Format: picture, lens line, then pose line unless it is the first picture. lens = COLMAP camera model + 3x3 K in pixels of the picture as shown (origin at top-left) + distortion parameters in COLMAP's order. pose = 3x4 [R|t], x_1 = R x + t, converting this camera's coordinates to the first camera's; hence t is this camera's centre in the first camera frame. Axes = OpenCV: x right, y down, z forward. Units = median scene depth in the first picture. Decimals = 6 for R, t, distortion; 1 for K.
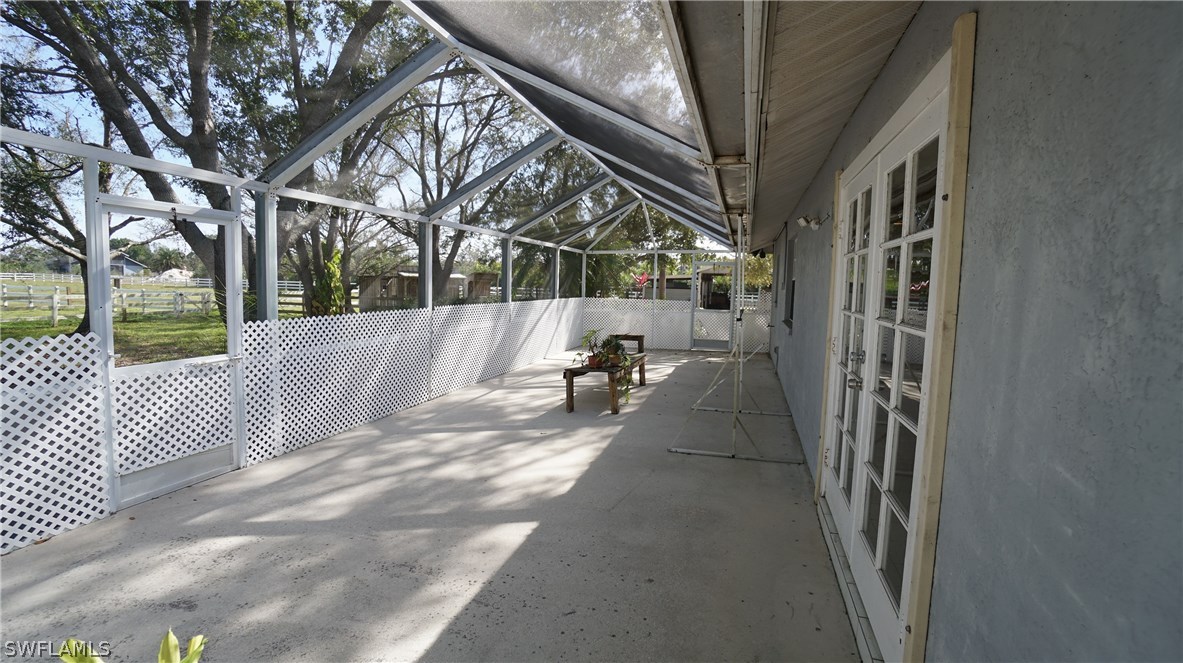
lens RADIAL K [[524.2, 0, 594.1], [0, 524.2, 328.8], [0, 0, 1]] dist [-0.061789, 0.023728]
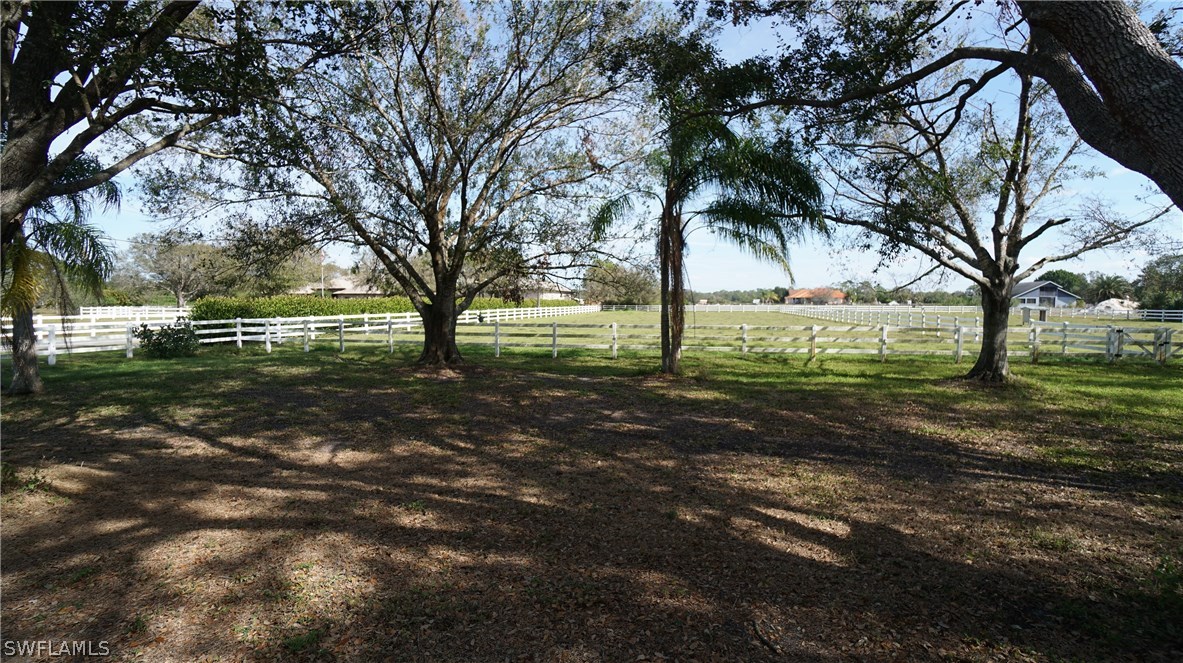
lens RADIAL K [[524.2, 0, 594.1], [0, 524.2, 328.8], [0, 0, 1]] dist [-0.061789, 0.023728]
pose [[0.082688, 0.025556, -0.996248, -0.187769], [-0.089090, 0.995858, 0.018152, -0.019124], [0.992585, 0.087255, 0.084622, 0.229819]]
